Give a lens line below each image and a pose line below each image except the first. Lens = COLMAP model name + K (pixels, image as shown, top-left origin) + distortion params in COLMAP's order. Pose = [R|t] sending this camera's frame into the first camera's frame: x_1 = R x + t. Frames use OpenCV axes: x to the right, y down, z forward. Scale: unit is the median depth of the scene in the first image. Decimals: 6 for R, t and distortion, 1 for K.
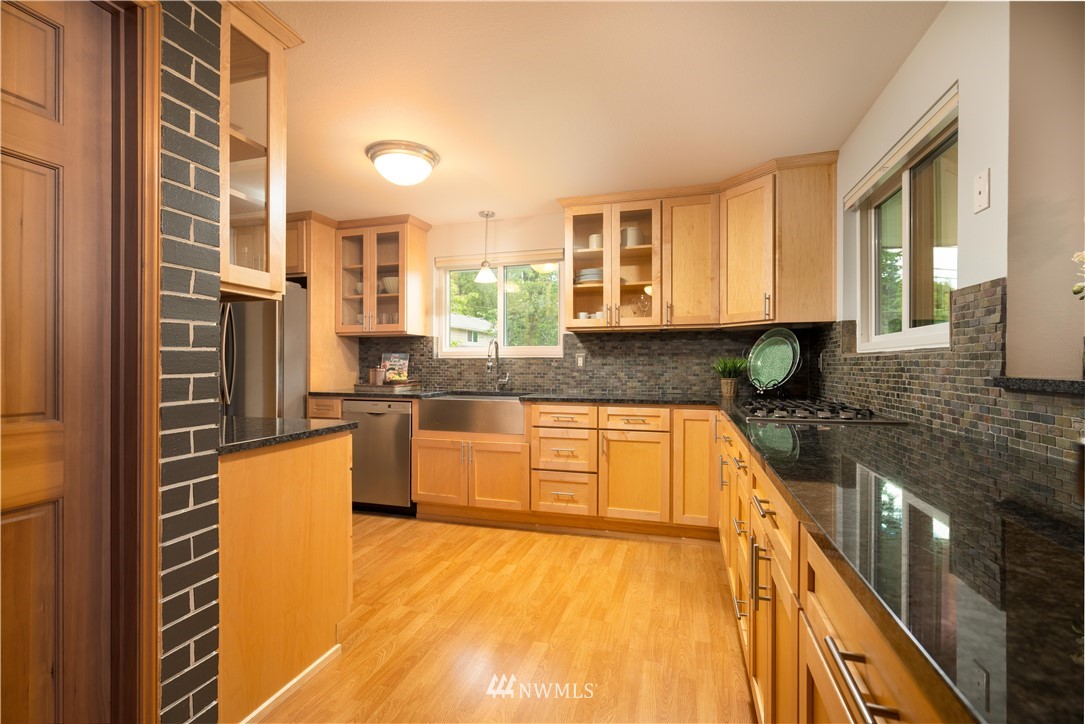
lens RADIAL K [[492.5, 0, 532.8], [0, 492.5, 359.3], [0, 0, 1]] dist [-0.015391, 0.002211]
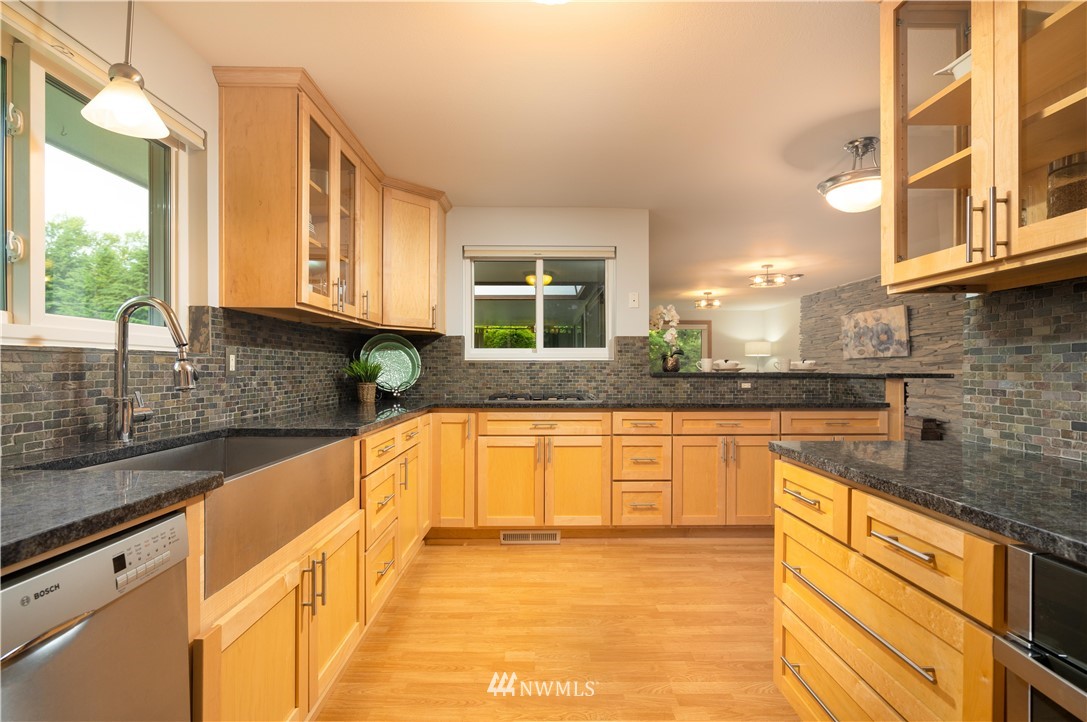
lens RADIAL K [[493.4, 0, 551.0], [0, 493.4, 366.4], [0, 0, 1]] dist [-0.015391, 0.002211]
pose [[-0.315168, 0.003295, 0.949030, -0.636279], [-0.009080, 0.999938, -0.006487, 0.010938], [-0.948993, -0.010661, -0.315118, 1.021395]]
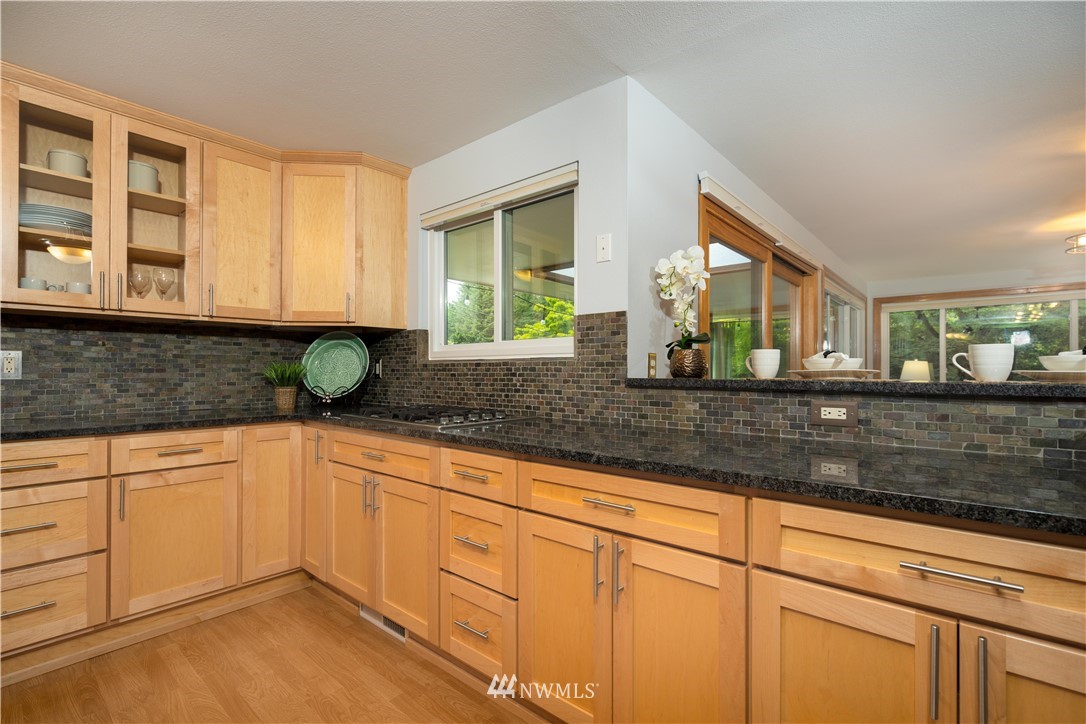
lens RADIAL K [[493.0, 0, 550.6], [0, 493.0, 367.7], [0, 0, 1]] dist [-0.015391, 0.002211]
pose [[0.388861, 0.006247, 0.921275, -0.209273], [-0.009465, 0.999951, -0.002785, 0.004575], [-0.921248, -0.007637, 0.388901, 0.269951]]
